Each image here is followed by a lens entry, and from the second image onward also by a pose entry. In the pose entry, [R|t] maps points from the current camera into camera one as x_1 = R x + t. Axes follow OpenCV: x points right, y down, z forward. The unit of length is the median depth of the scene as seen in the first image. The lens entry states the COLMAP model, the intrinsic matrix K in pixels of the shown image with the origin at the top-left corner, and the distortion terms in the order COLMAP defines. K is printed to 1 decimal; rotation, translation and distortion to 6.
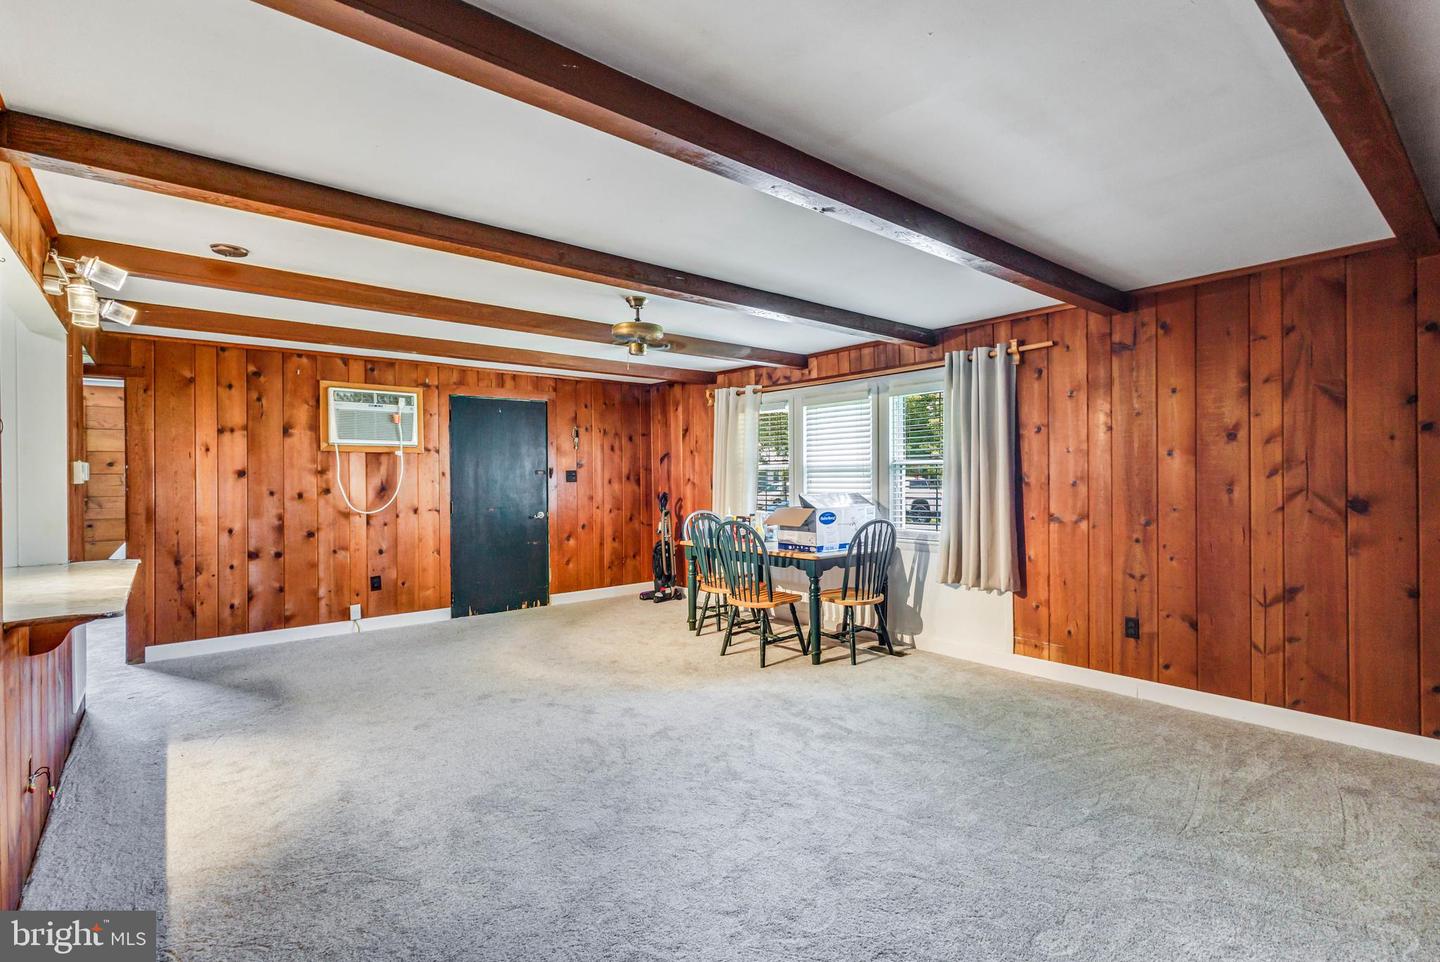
lens RADIAL K [[676.3, 0, 711.6], [0, 676.3, 481.6], [0, 0, 1]] dist [-0.003148, 0.002581]
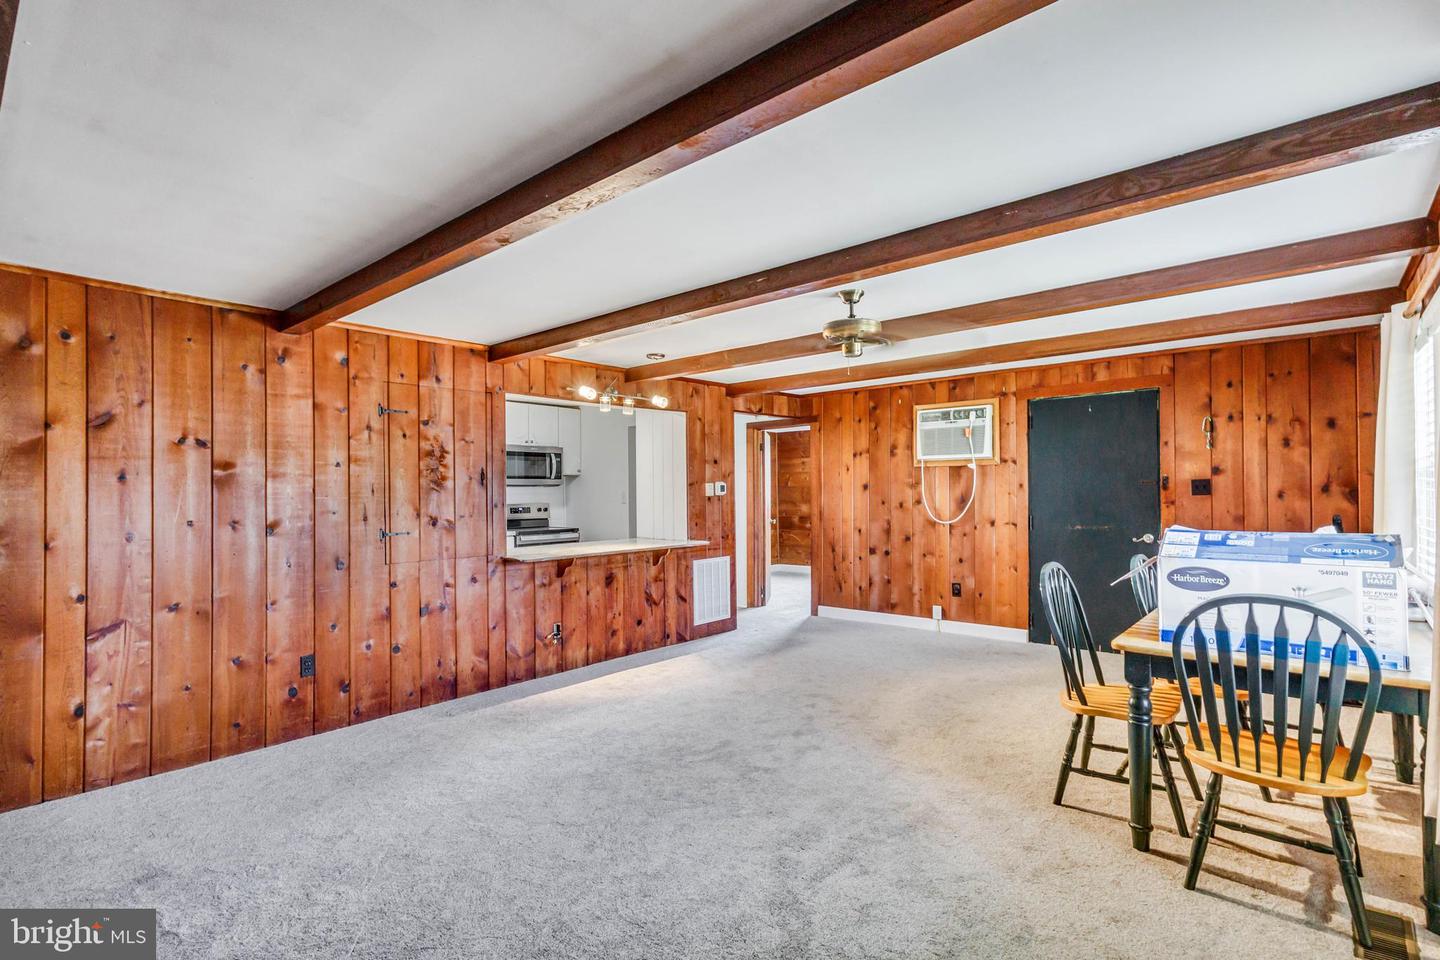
lens RADIAL K [[676.3, 0, 715.5], [0, 676.3, 486.4], [0, 0, 1]] dist [-0.003148, 0.002581]
pose [[0.169402, -0.001136, -0.985546, 0.514616], [0.004376, 0.999990, -0.000401, -0.013346], [0.985537, -0.004245, 0.169406, 0.479394]]
